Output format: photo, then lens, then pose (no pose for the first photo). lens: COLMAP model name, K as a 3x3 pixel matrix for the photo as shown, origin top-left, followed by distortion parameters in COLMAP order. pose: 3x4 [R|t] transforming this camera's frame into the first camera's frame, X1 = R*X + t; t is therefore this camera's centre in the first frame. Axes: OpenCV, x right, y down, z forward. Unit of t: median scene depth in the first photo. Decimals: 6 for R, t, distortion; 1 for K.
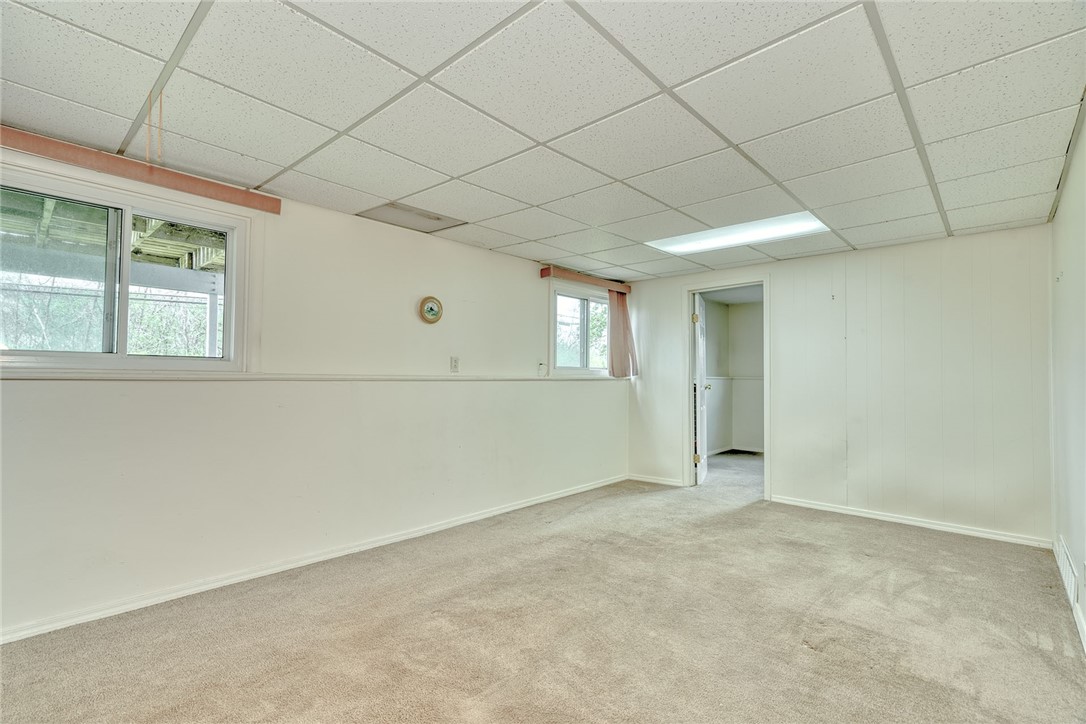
lens RADIAL K [[505.7, 0, 543.9], [0, 505.7, 366.9], [0, 0, 1]] dist [-0.001480, 0.000560]
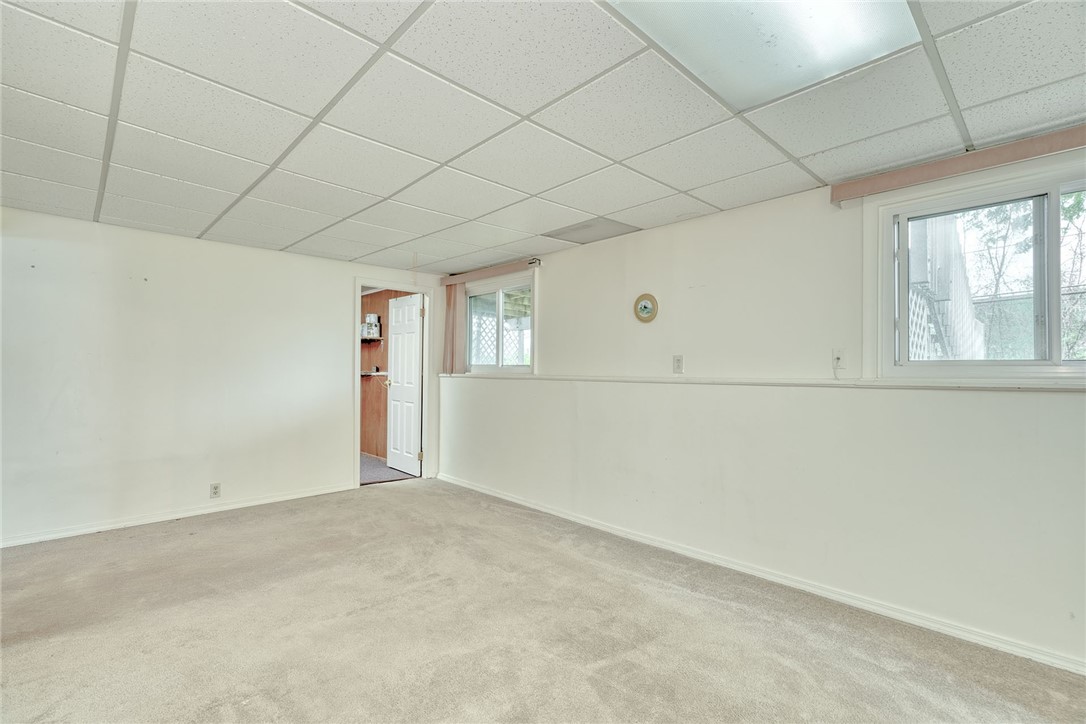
lens RADIAL K [[505.7, 0, 543.9], [0, 505.7, 366.9], [0, 0, 1]] dist [-0.001480, 0.000560]
pose [[-0.063827, -0.014701, -0.997853, 0.732250], [0.015356, 0.999759, -0.015711, 0.009713], [0.997843, -0.016325, -0.063586, 0.864313]]
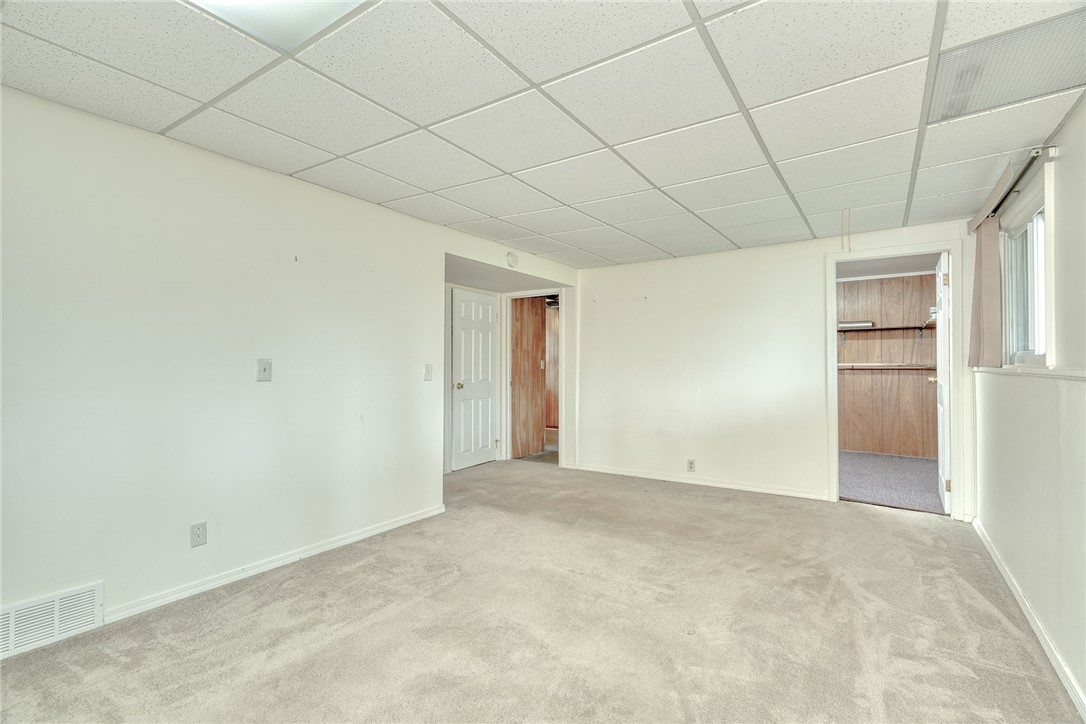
lens RADIAL K [[505.7, 0, 543.9], [0, 505.7, 366.9], [0, 0, 1]] dist [-0.001480, 0.000560]
pose [[-0.992571, -0.003180, -0.121624, 0.234883], [-0.000652, 0.999783, -0.020818, 0.022299], [0.121663, -0.020584, -0.992358, 1.317044]]
